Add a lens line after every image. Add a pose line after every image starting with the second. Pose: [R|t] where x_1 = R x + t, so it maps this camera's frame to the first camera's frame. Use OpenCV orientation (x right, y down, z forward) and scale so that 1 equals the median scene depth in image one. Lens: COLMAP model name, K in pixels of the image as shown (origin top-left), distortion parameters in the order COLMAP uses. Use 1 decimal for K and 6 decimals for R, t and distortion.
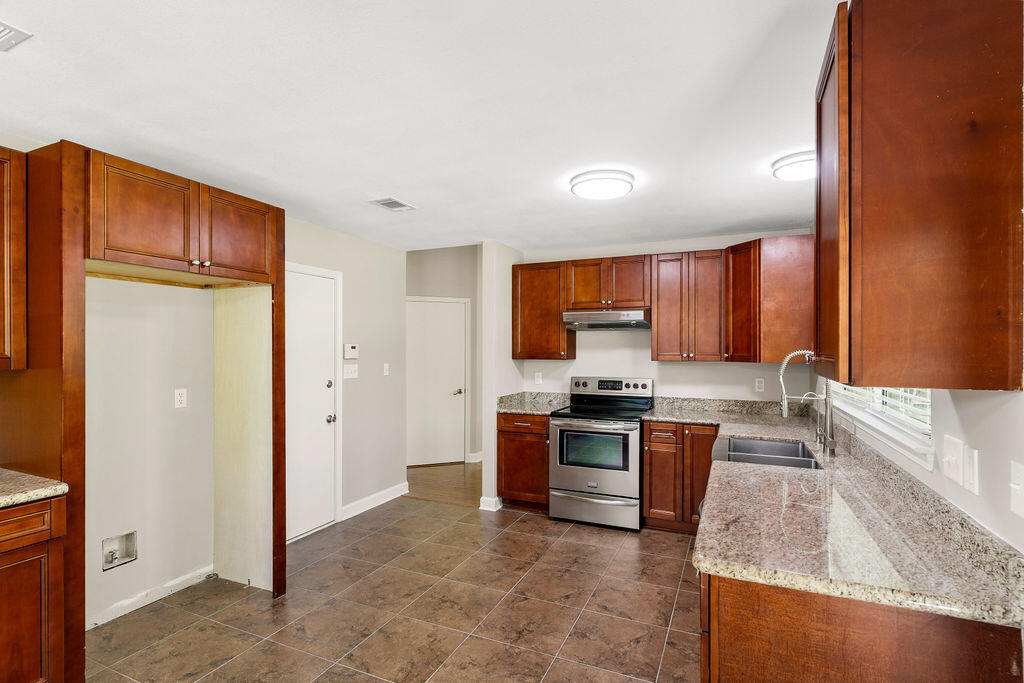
lens RADIAL K [[490.4, 0, 513.5], [0, 490.4, 346.7], [0, 0, 1]] dist [0.000272, -0.000062]
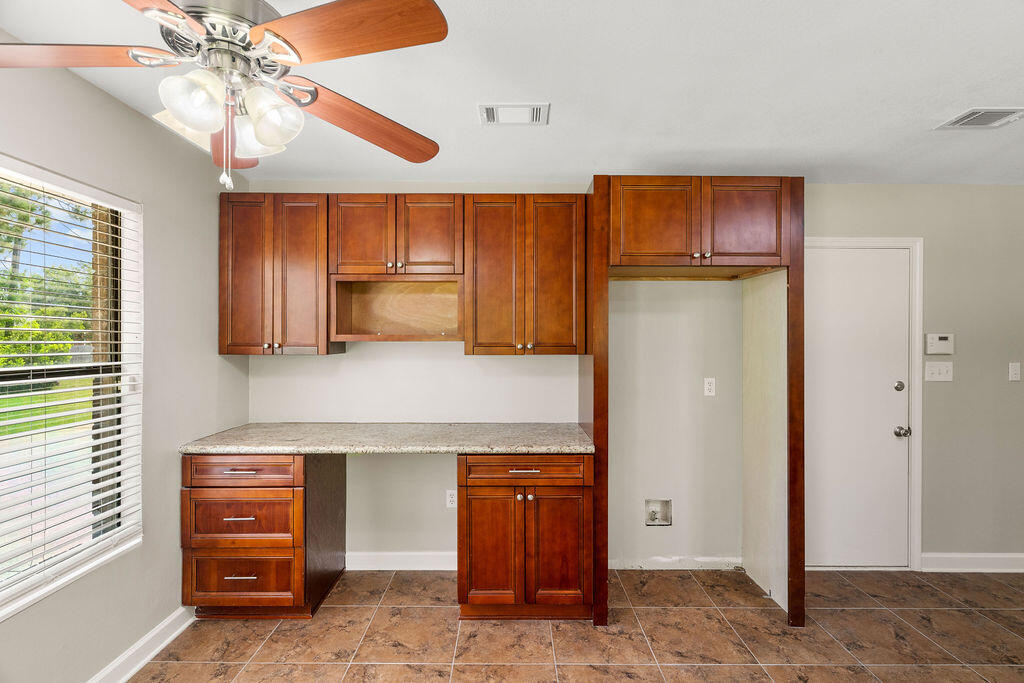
lens RADIAL K [[484.9, 0, 513.9], [0, 484.9, 340.1], [0, 0, 1]] dist [0.001514, -0.000372]
pose [[0.414071, 0.000741, -0.910244, 0.070783], [0.001481, 0.999998, 0.001488, 0.001903], [0.910243, -0.001965, 0.414069, 0.143371]]
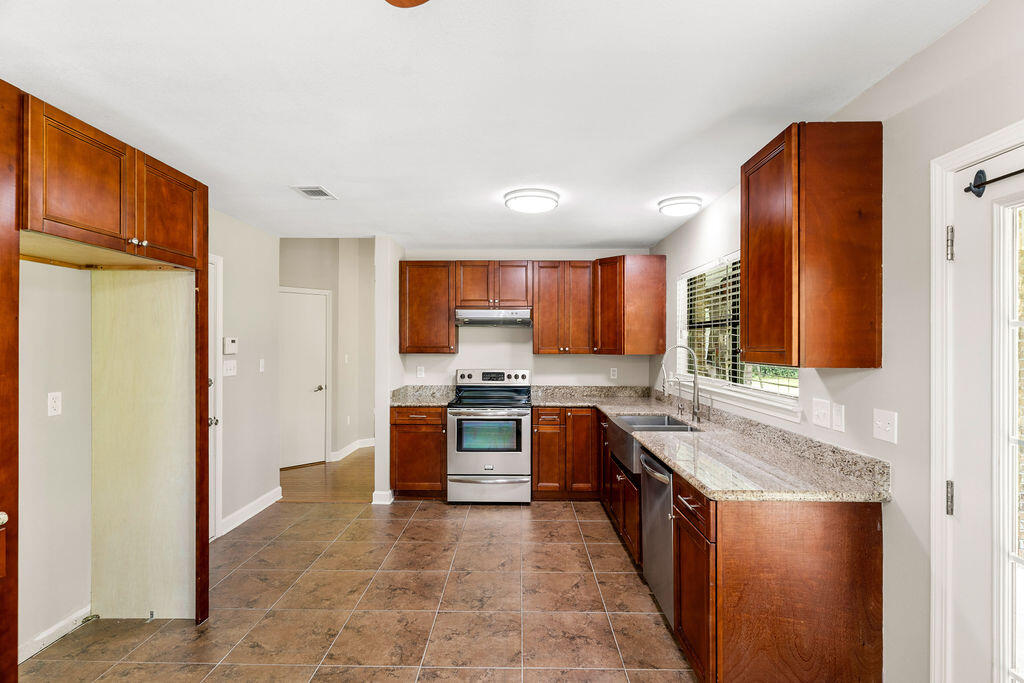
lens RADIAL K [[484.9, 0, 513.9], [0, 484.9, 340.1], [0, 0, 1]] dist [0.001514, -0.000372]
pose [[0.920357, 0.004857, 0.391048, -0.225733], [-0.003868, 0.999987, -0.003317, 0.000259], [-0.391059, 0.001540, 0.920364, -0.022585]]
